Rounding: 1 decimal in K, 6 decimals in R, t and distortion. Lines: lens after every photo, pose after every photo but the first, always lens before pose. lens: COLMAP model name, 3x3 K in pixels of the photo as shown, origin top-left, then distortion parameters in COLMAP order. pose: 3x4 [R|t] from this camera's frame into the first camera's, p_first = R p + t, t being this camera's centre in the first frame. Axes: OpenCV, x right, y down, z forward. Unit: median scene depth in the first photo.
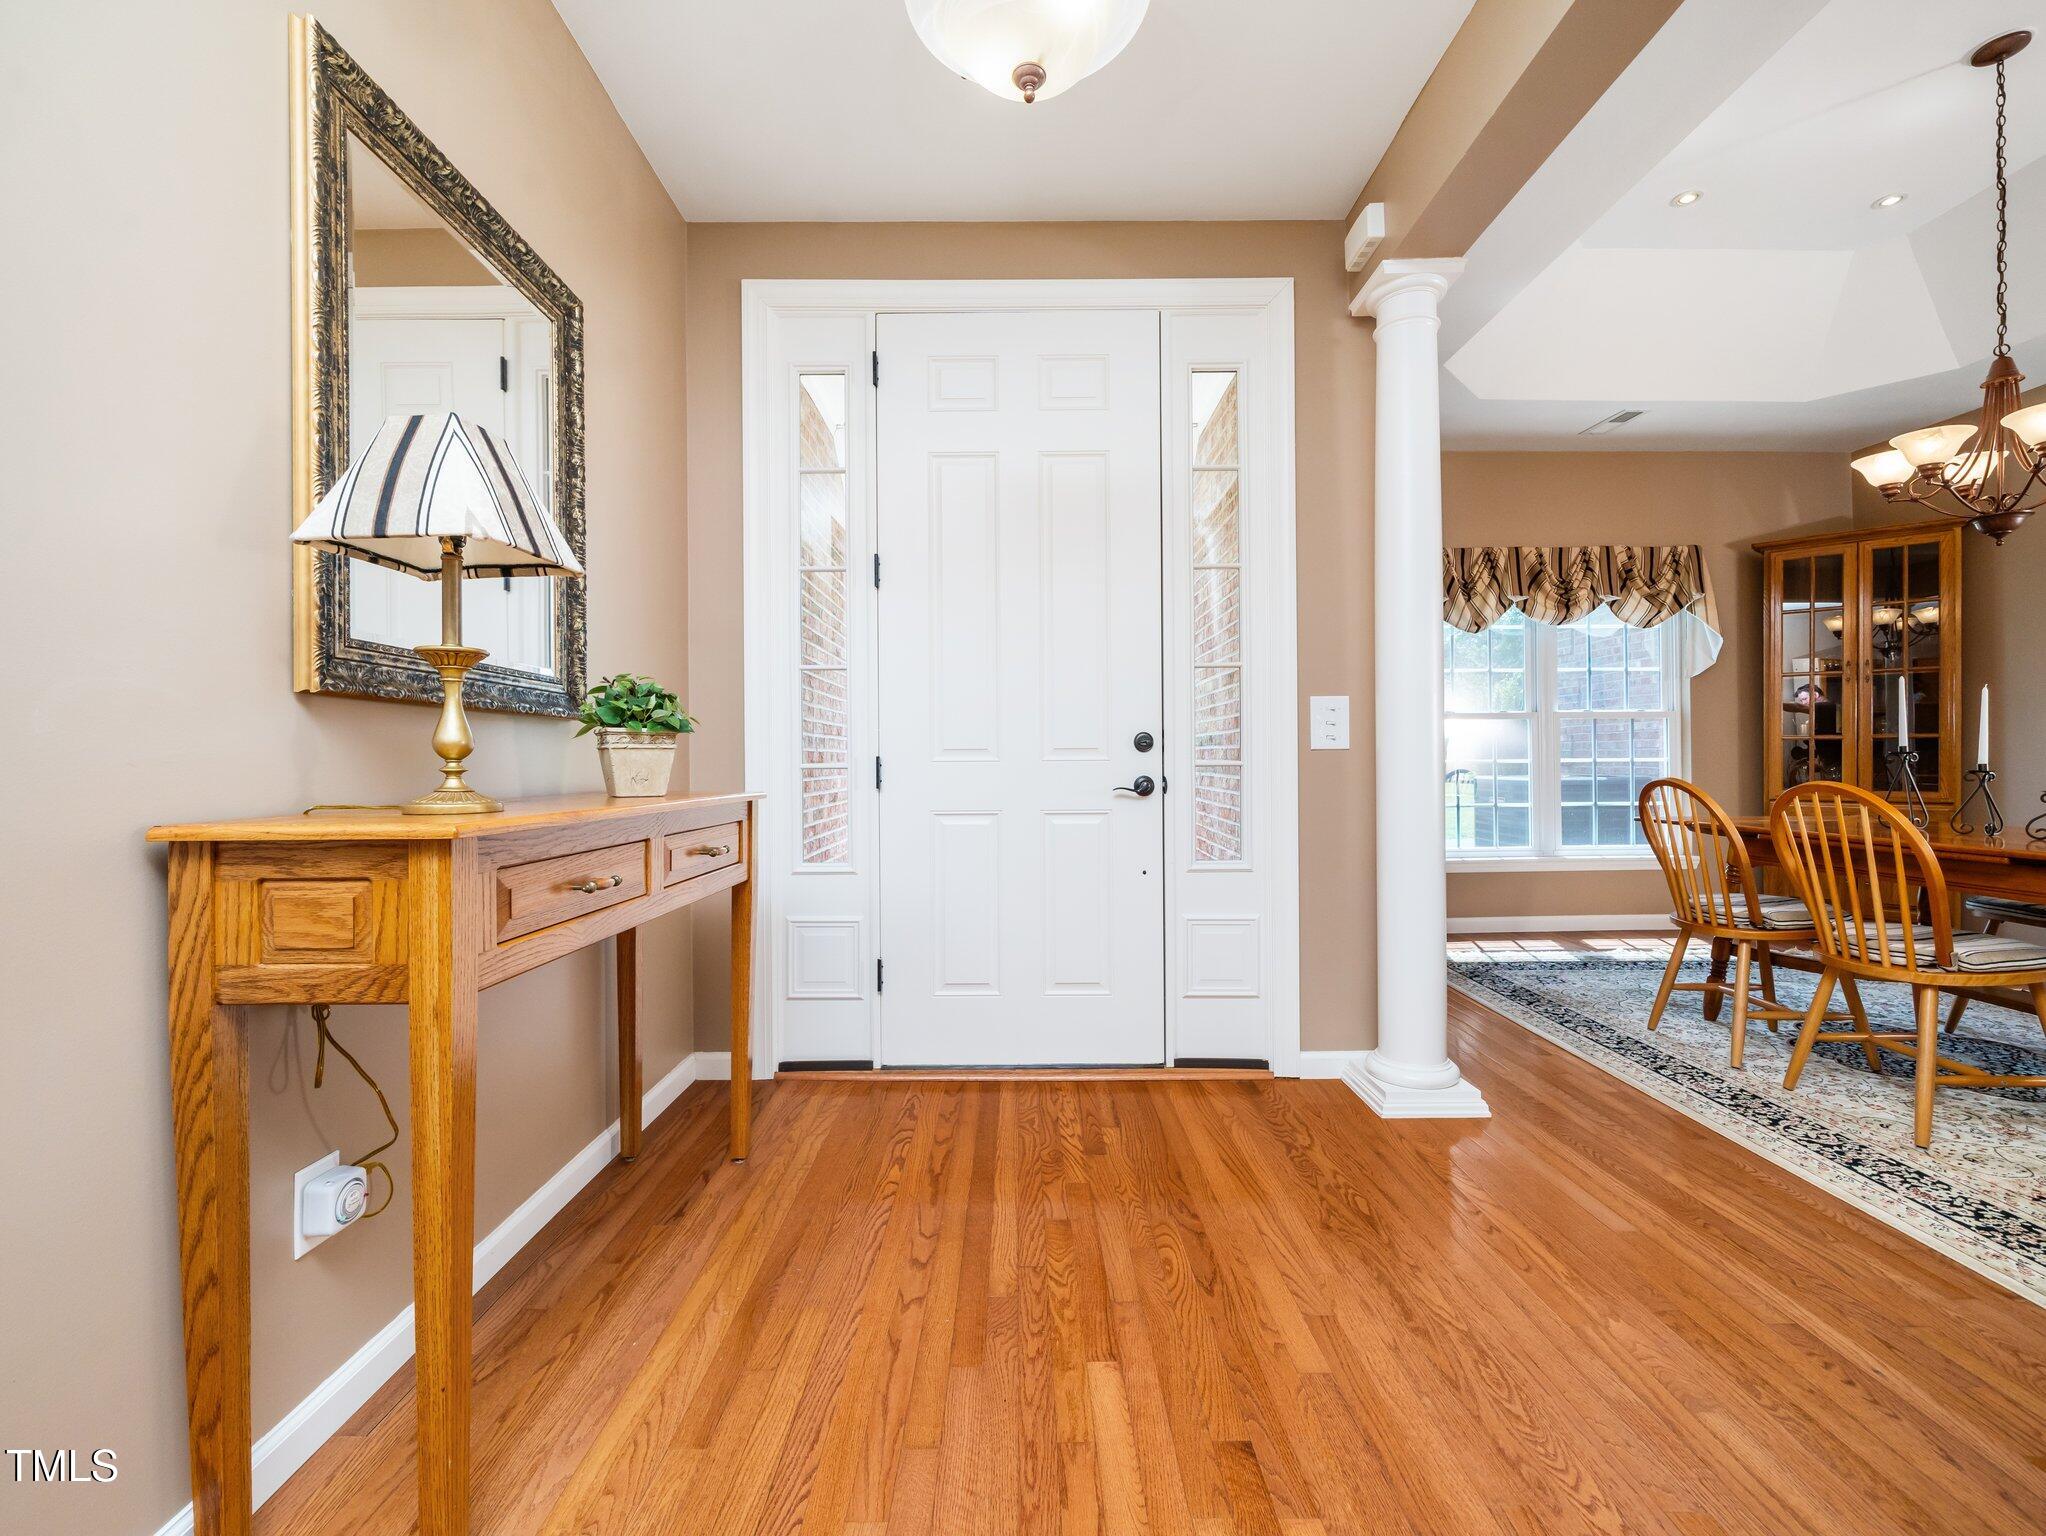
lens RADIAL K [[853.9, 0, 1013.1], [0, 853.9, 758.5], [0, 0, 1]] dist [-0.006486, 0.000304]
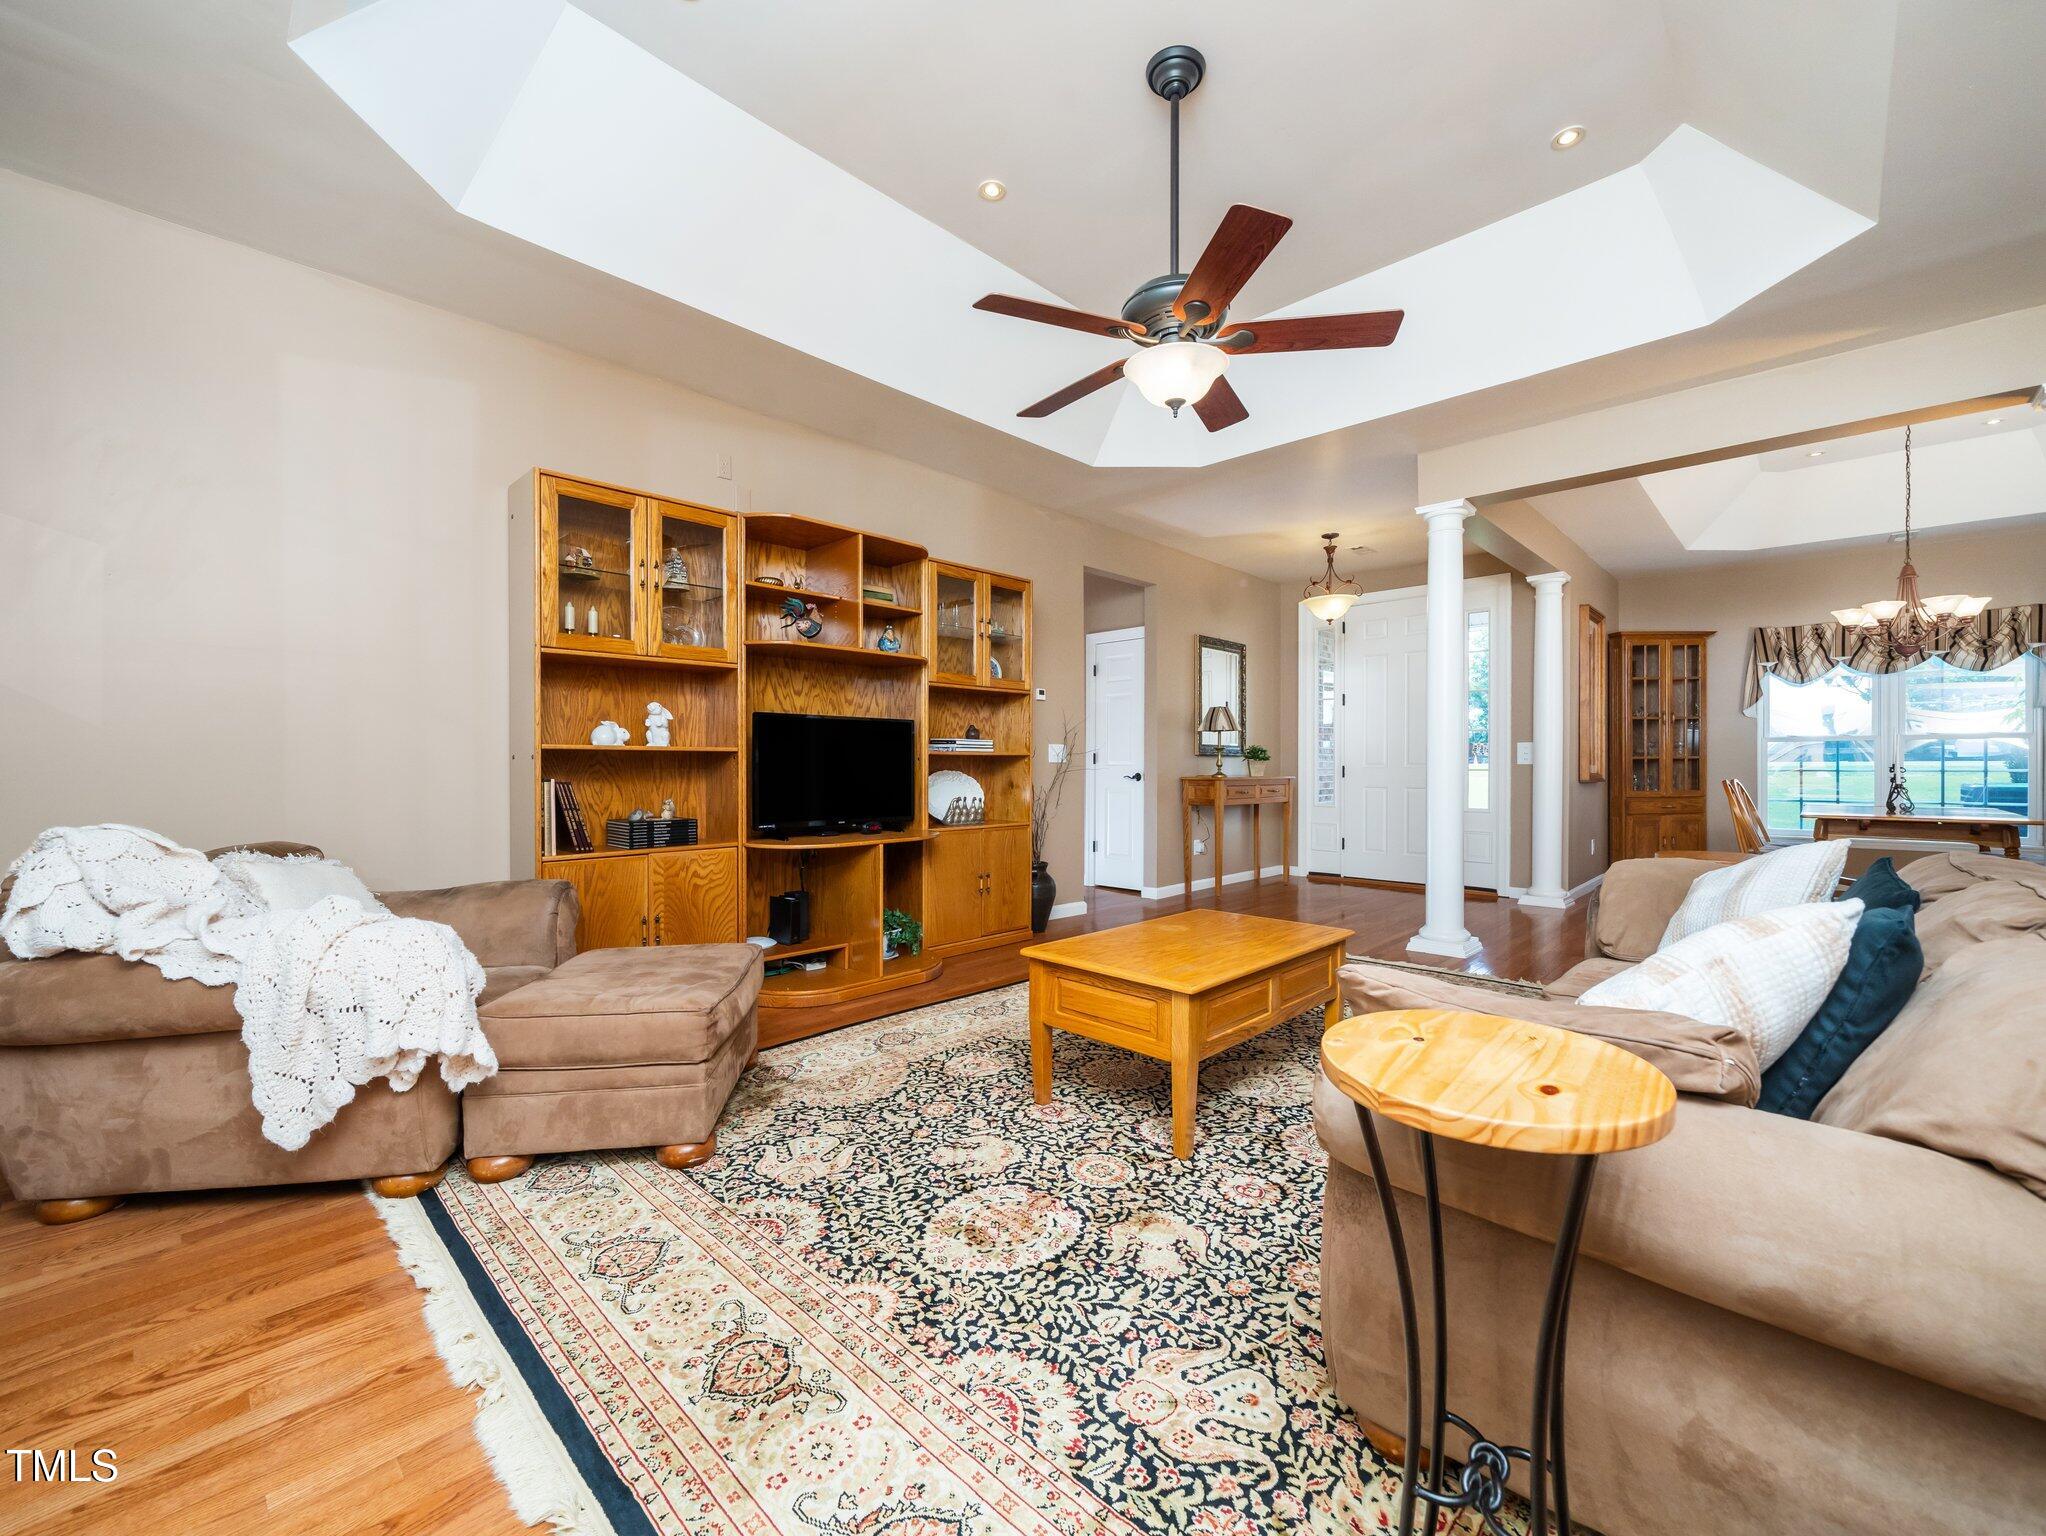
lens RADIAL K [[853.9, 0, 1024.9], [0, 853.9, 765.3], [0, 0, 1]] dist [-0.006486, 0.000304]
pose [[0.728047, 0.007461, -0.685487, 0.630836], [-0.004440, 0.999971, 0.006169, -0.009232], [0.685513, -0.001448, 0.728059, -1.111263]]
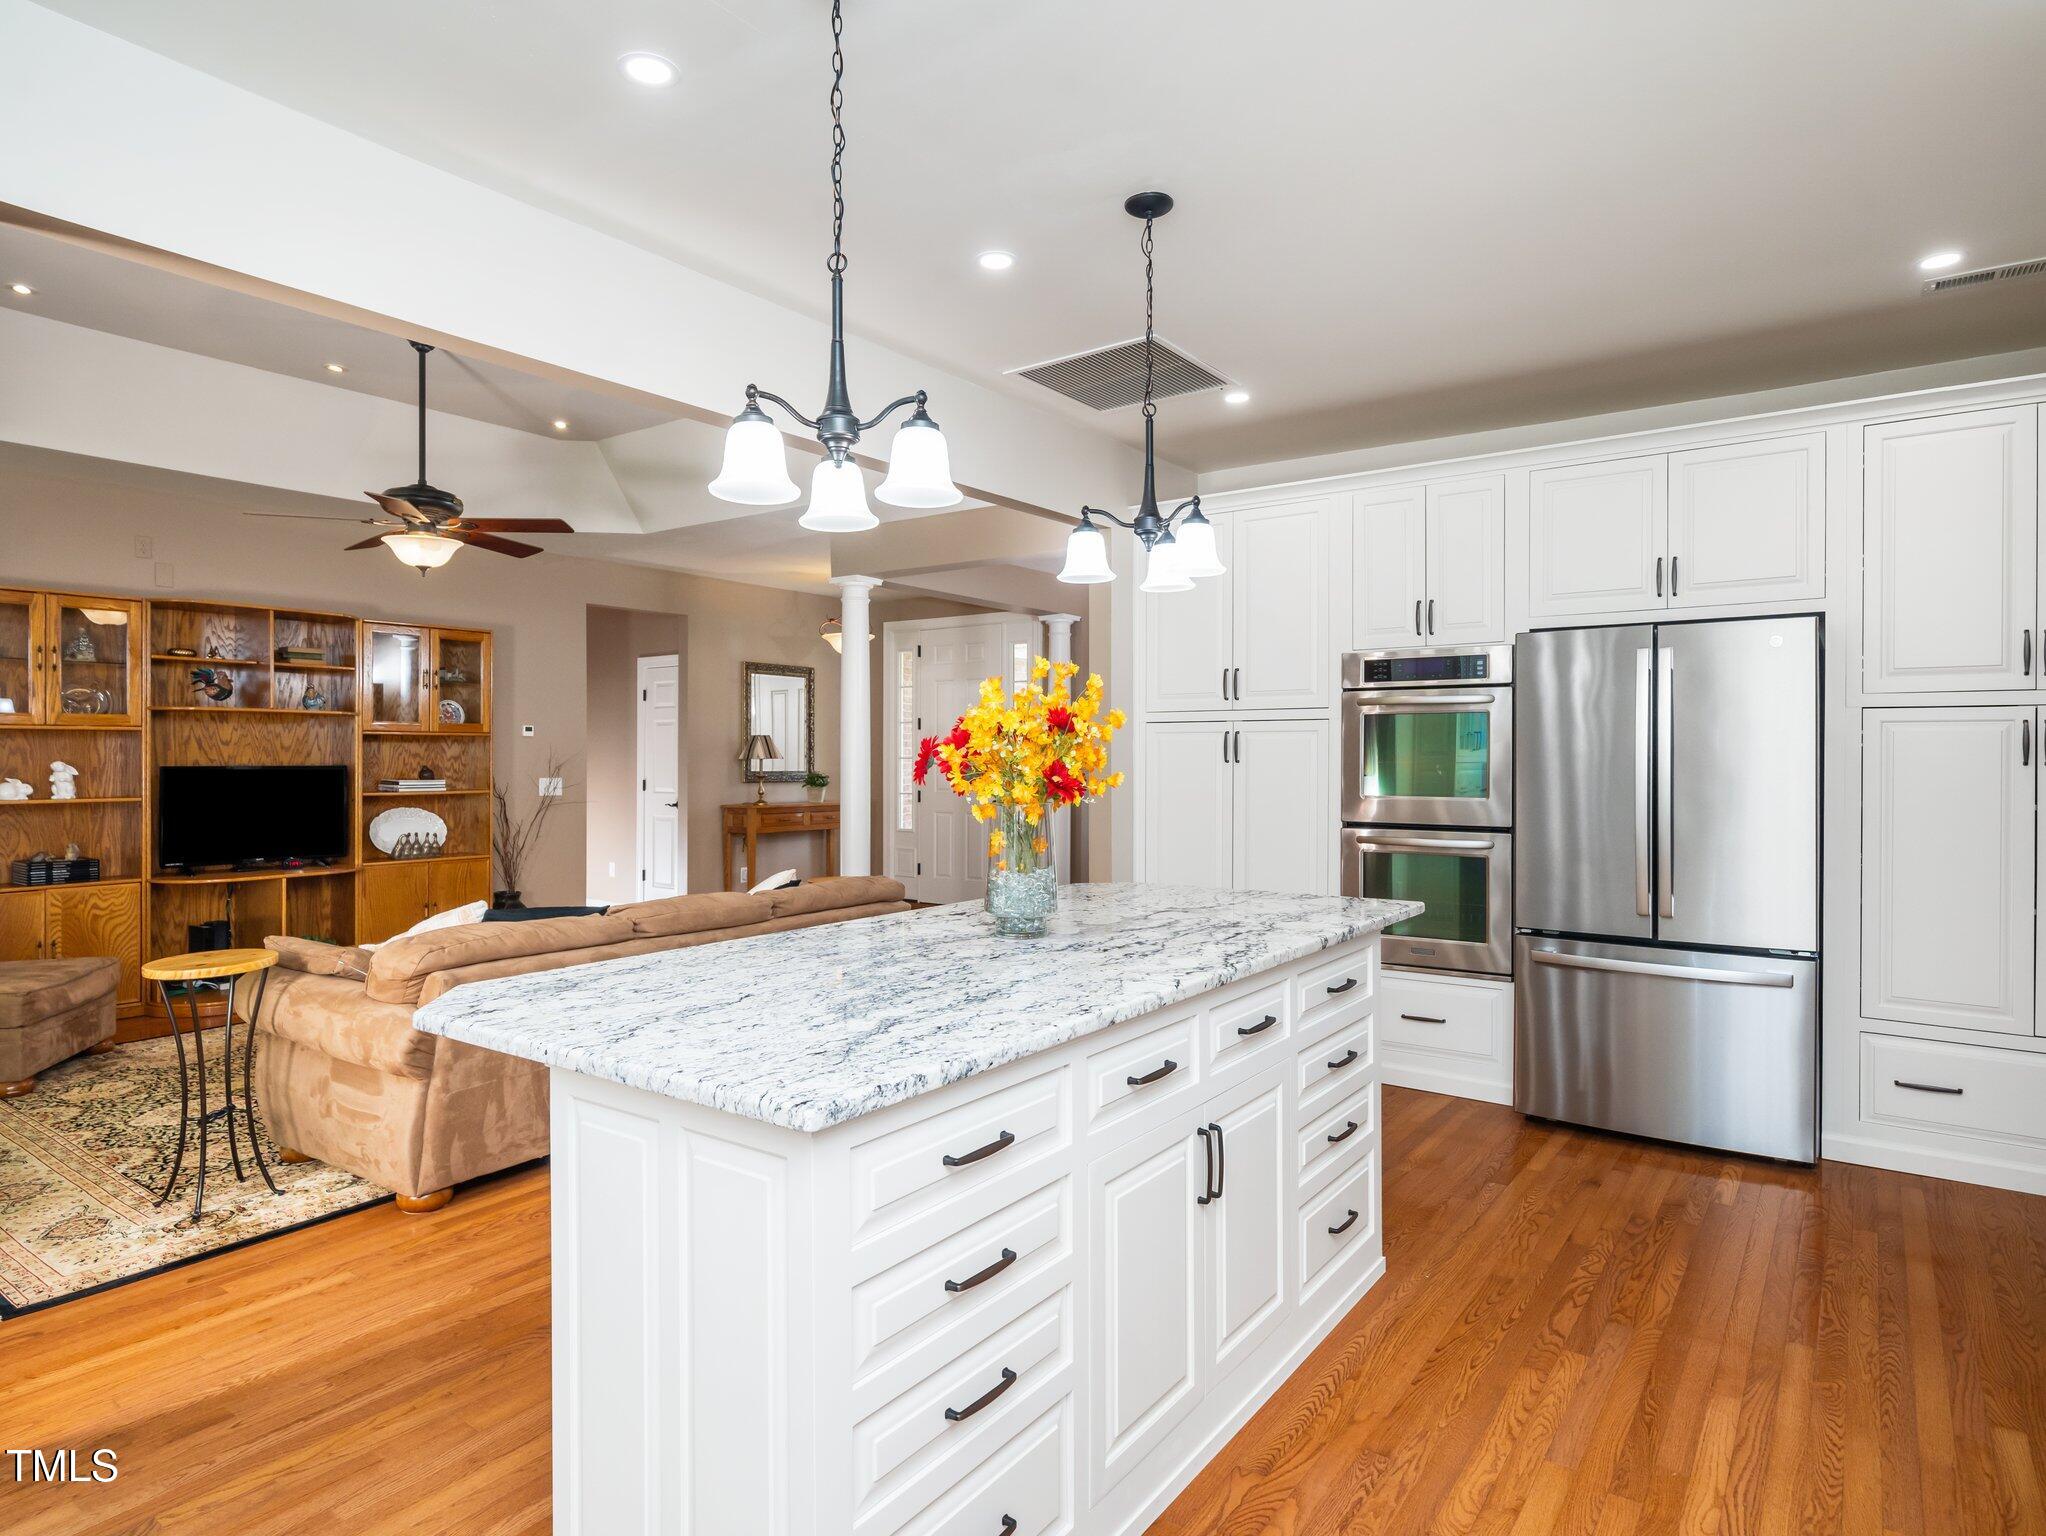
lens RADIAL K [[1160.4, 0, 1013.4], [0, 1160.4, 751.5], [0, 0, 1]] dist [-0.001869, 0.001394]
pose [[0.816206, 0.002411, -0.577756, 1.432242], [-0.004868, 0.999984, -0.002705, -0.074077], [0.577741, 0.005020, 0.816205, -1.204158]]
